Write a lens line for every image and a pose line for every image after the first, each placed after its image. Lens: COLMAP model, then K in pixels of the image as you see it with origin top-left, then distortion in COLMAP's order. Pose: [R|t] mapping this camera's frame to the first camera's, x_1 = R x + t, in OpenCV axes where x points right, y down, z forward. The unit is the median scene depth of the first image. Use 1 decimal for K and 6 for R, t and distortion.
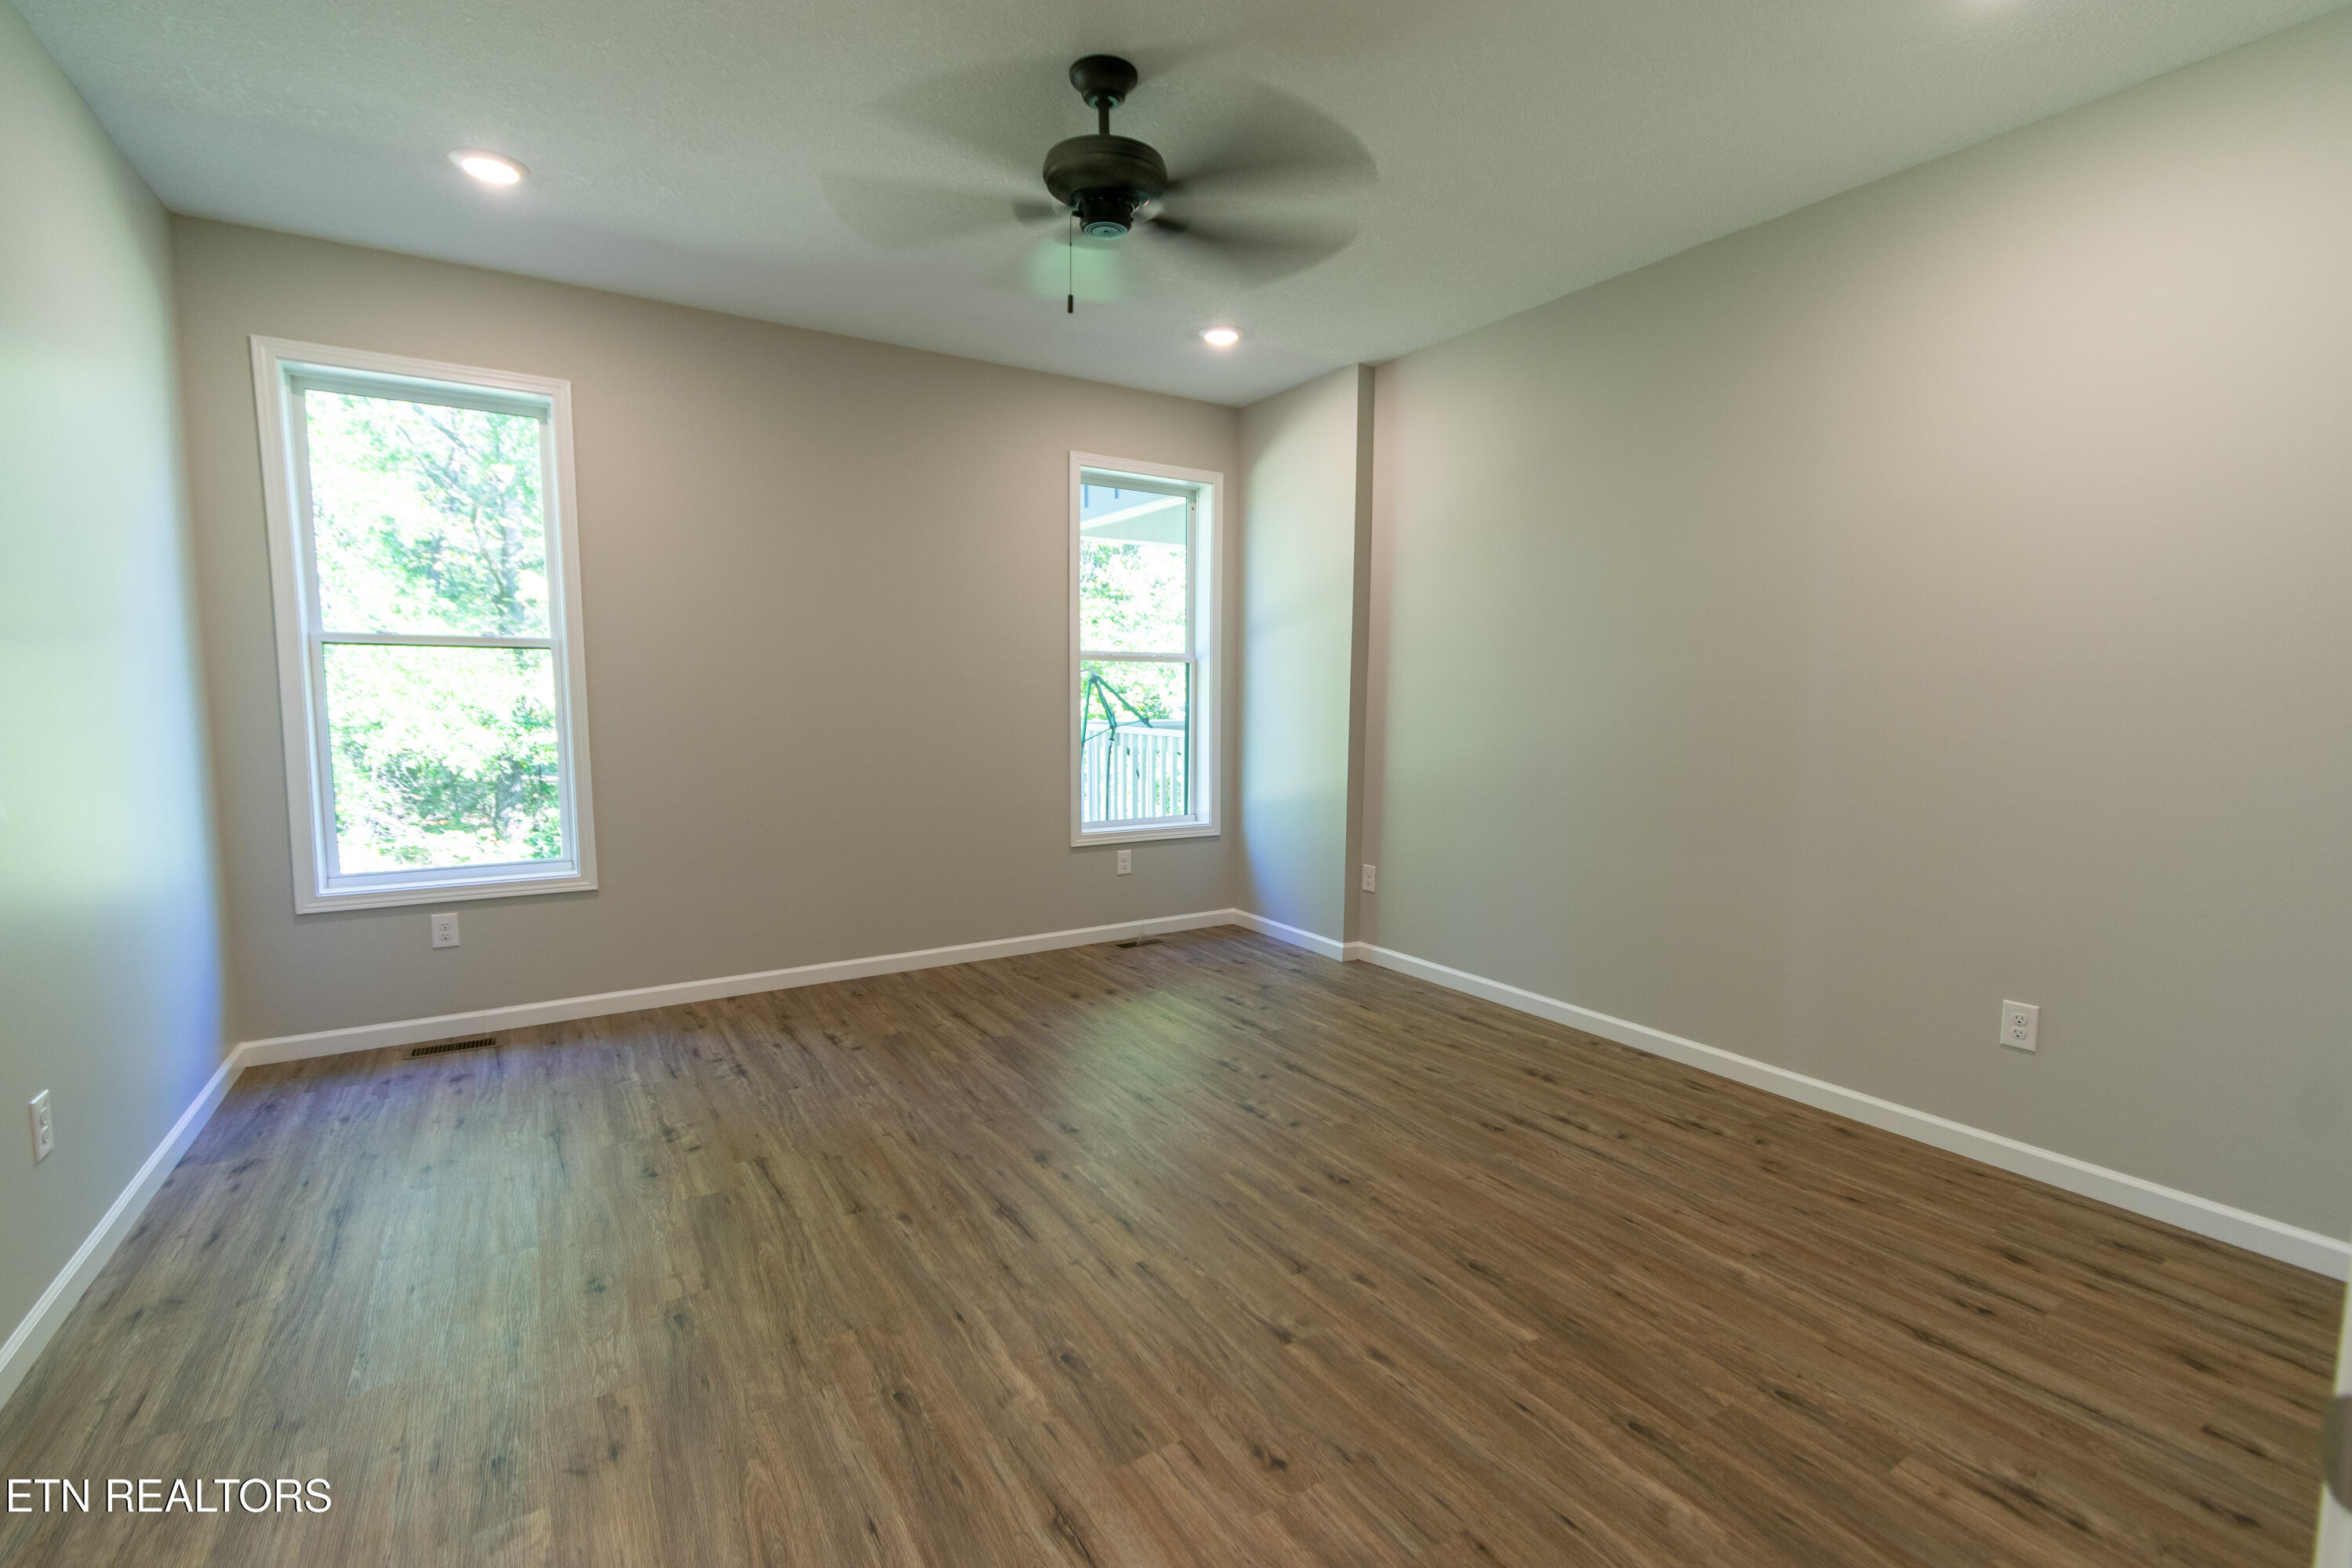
lens RADIAL K [[1036.8, 0, 1177.0], [0, 1036.8, 787.5], [0, 0, 1]] dist [0.002375, 0.001312]
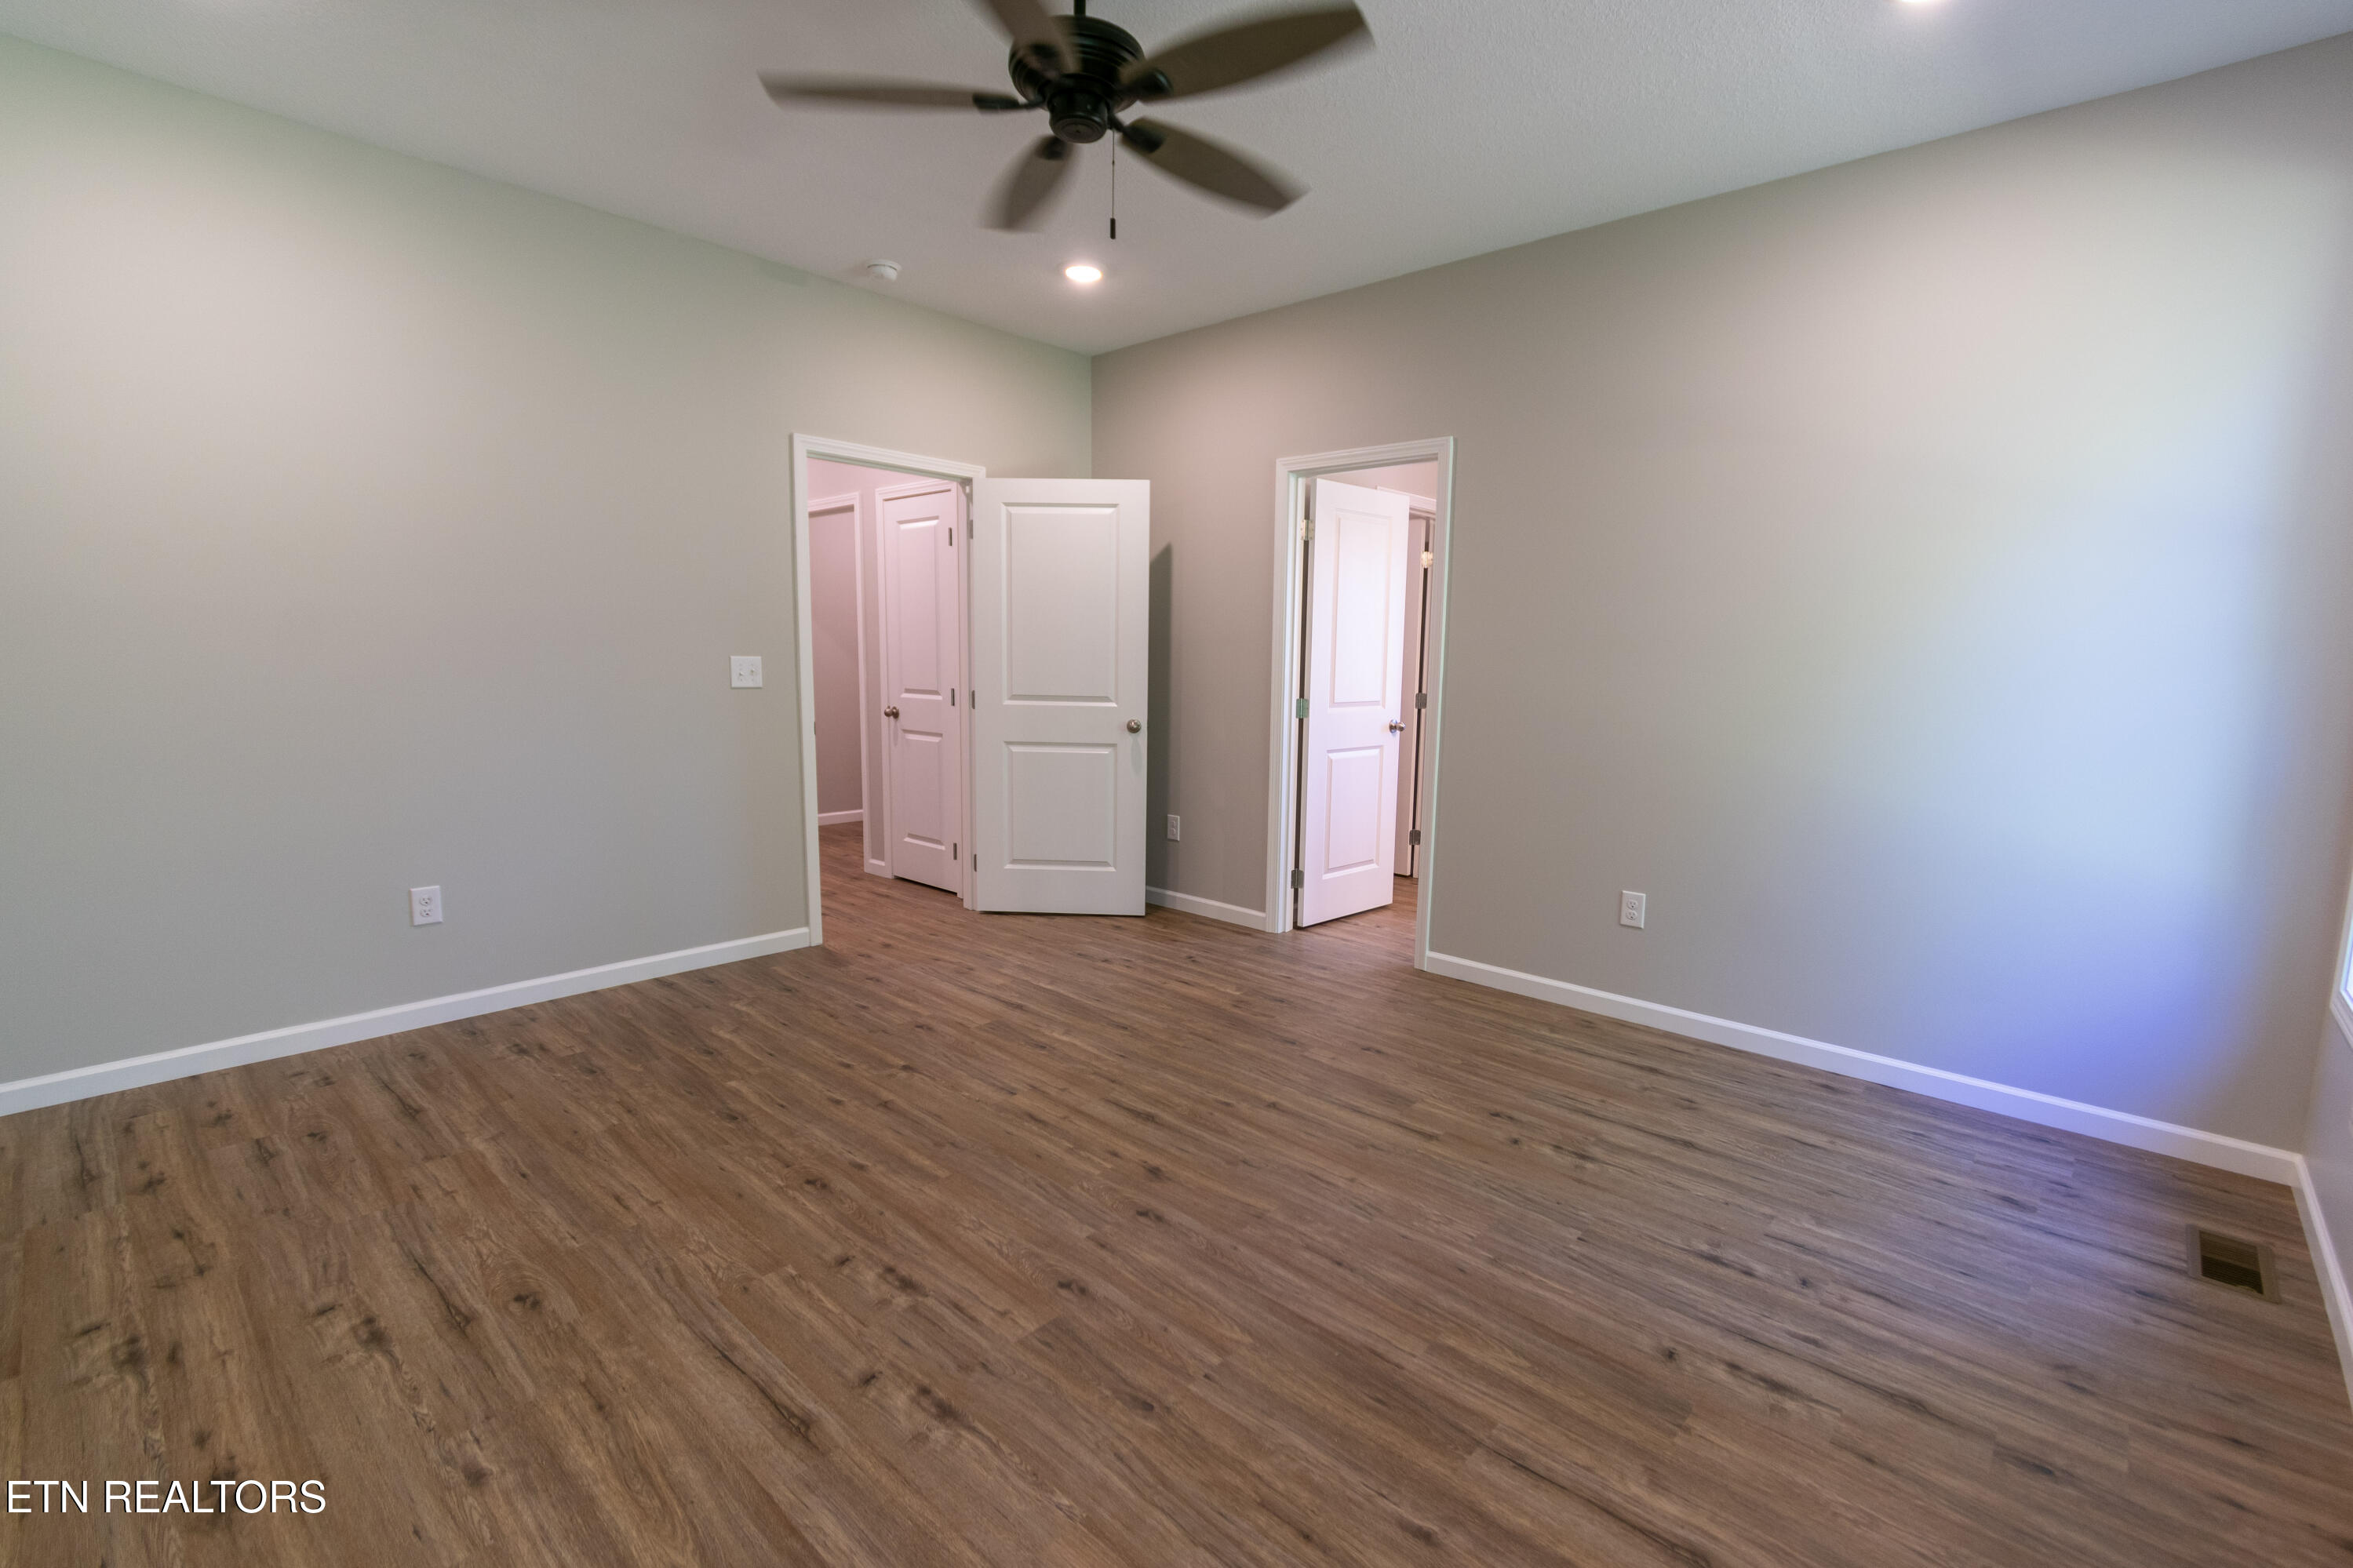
lens RADIAL K [[1037.1, 0, 1176.9], [0, 1037.1, 784.0], [0, 0, 1]] dist [0.002375, 0.001312]
pose [[-0.965944, 0.010091, -0.258553, 0.080507], [-0.048462, 0.974502, 0.219085, -0.170844], [0.254171, 0.224154, -0.940825, 1.801333]]
